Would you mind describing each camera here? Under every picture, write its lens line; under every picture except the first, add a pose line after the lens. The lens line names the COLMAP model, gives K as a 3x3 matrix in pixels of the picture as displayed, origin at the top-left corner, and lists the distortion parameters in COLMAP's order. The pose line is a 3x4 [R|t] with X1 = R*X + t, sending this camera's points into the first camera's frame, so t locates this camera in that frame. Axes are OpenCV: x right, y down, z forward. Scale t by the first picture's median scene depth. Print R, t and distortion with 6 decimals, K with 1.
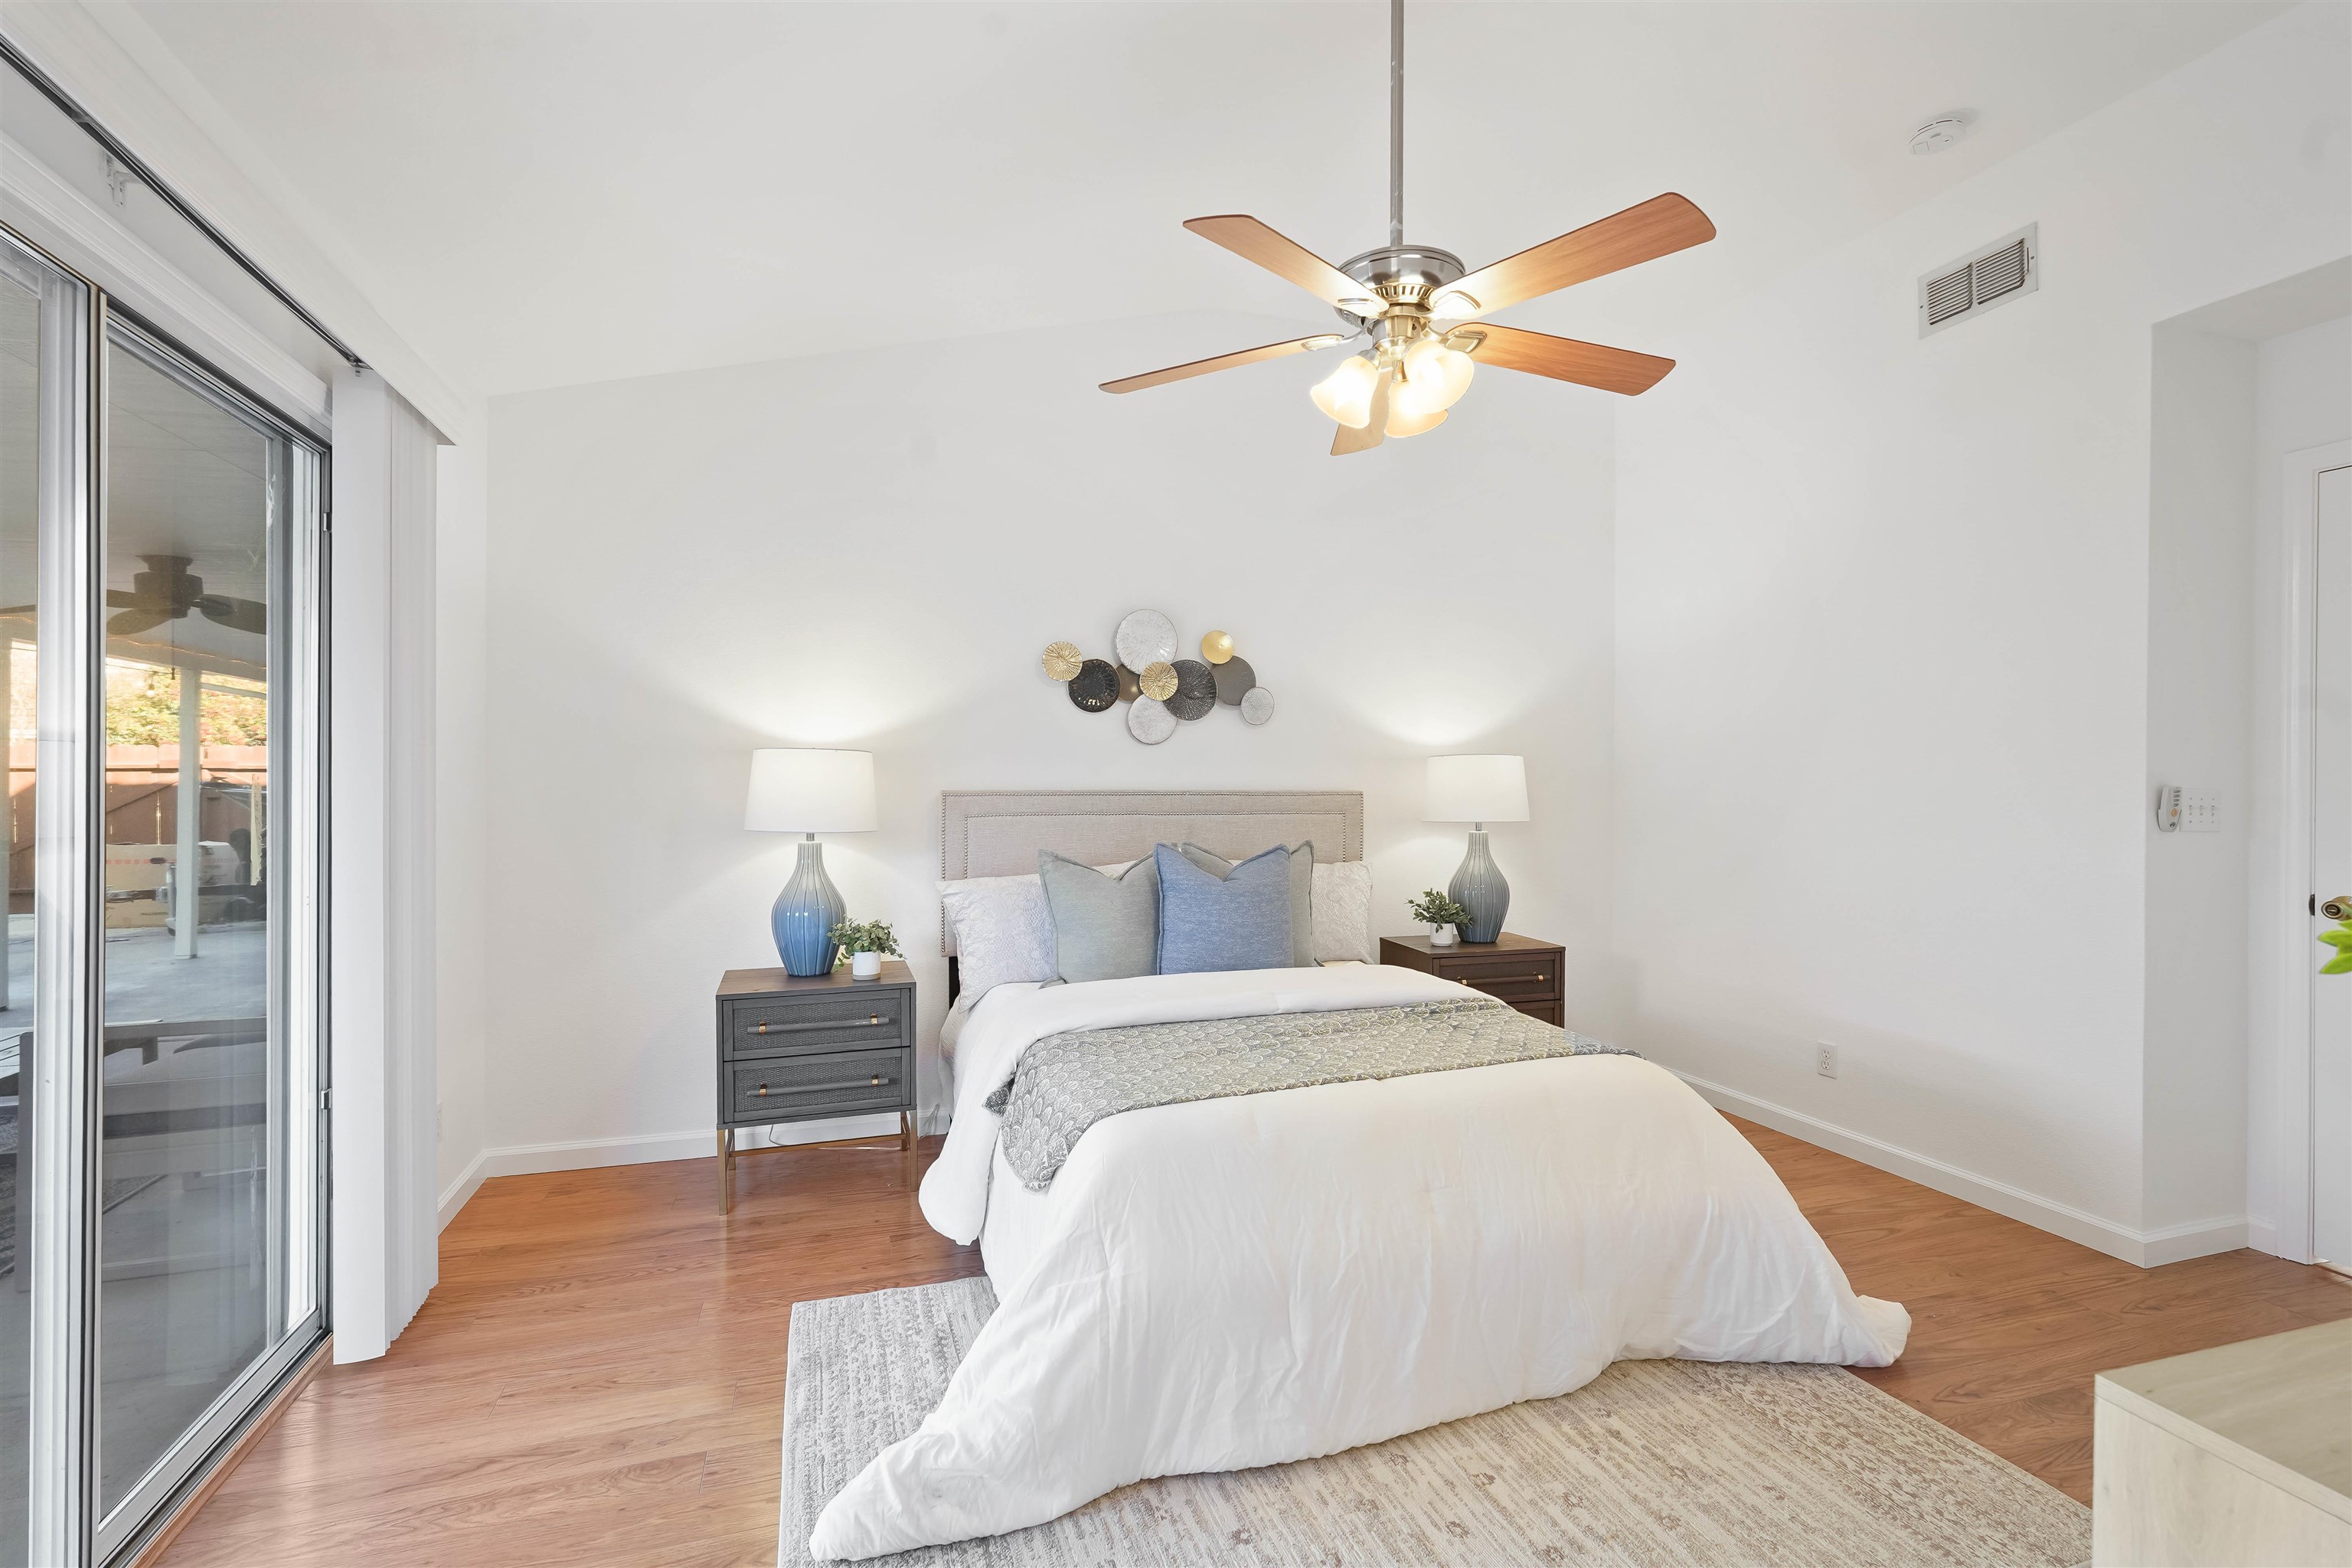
lens RADIAL K [[1101.5, 0, 1176.0], [0, 1101.5, 784.0], [0, 0, 1]] dist [0.018359, -0.000091]
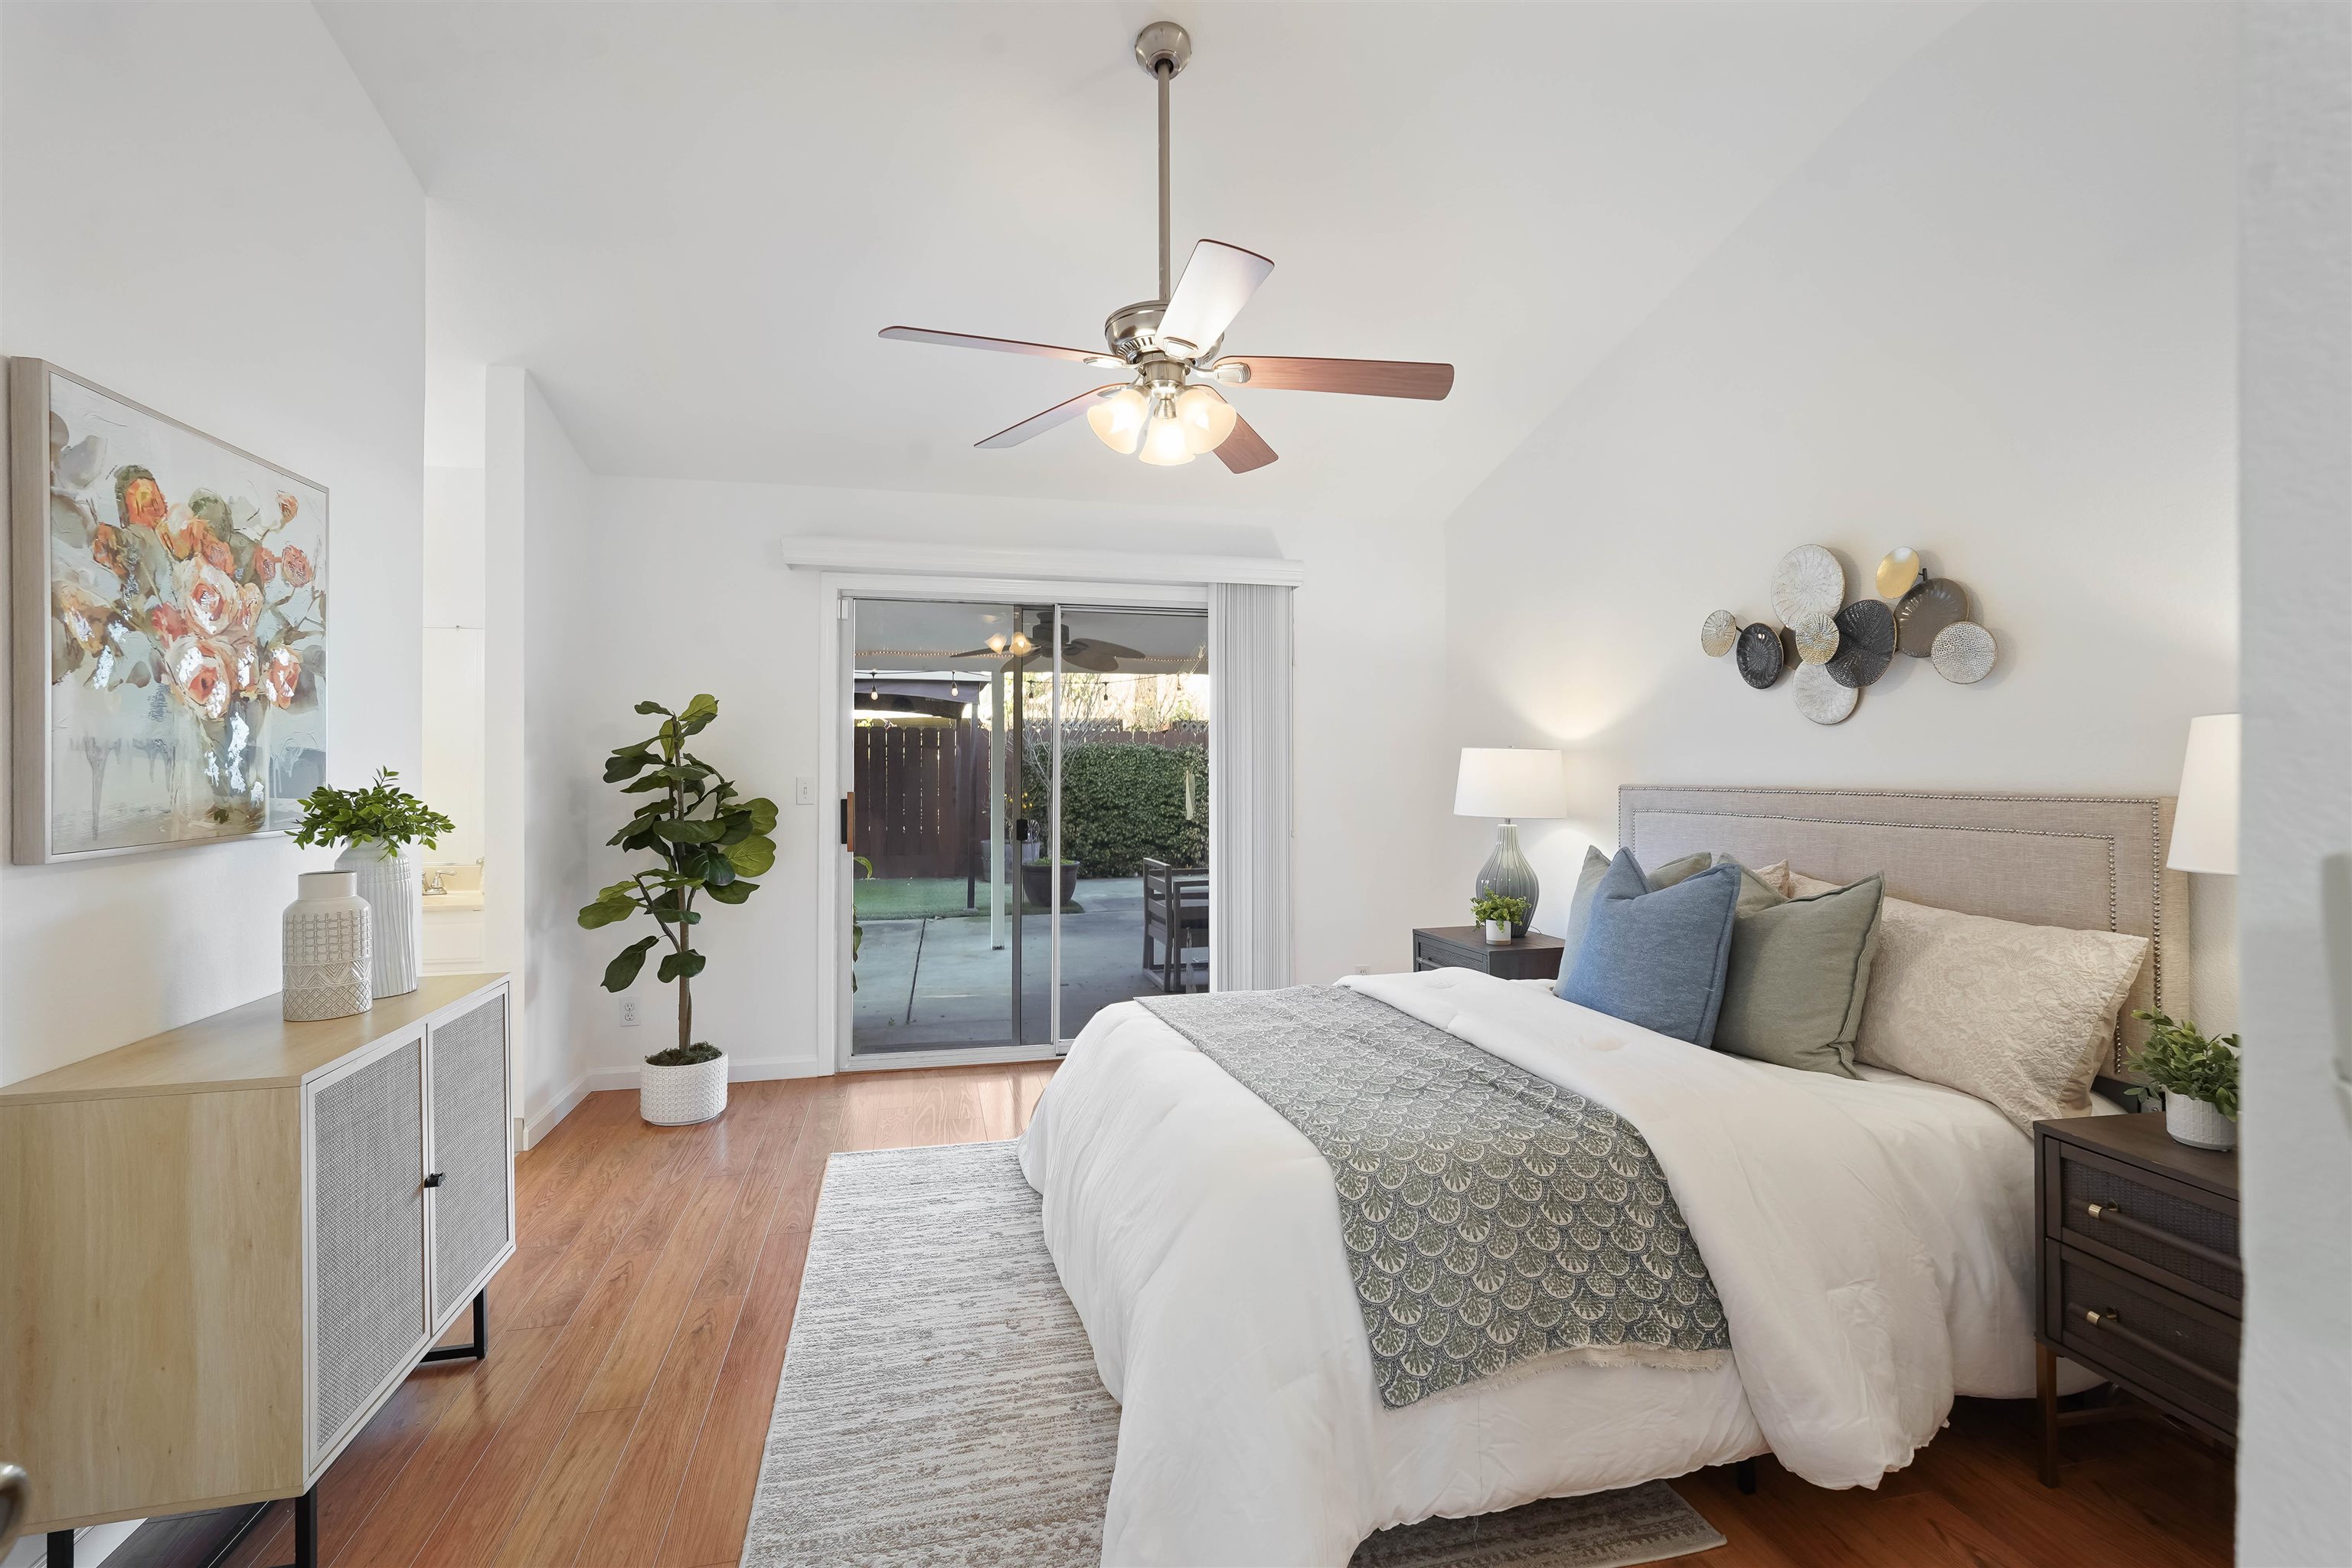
lens RADIAL K [[1013.8, 0, 1176.0], [0, 1013.8, 784.0], [0, 0, 1]] dist [-0.014313, 0.006823]
pose [[-0.090031, 0.011321, -0.995875, 0.720578], [0.003367, 0.999933, 0.011063, -0.005808], [0.995933, -0.002358, -0.090063, 0.657088]]
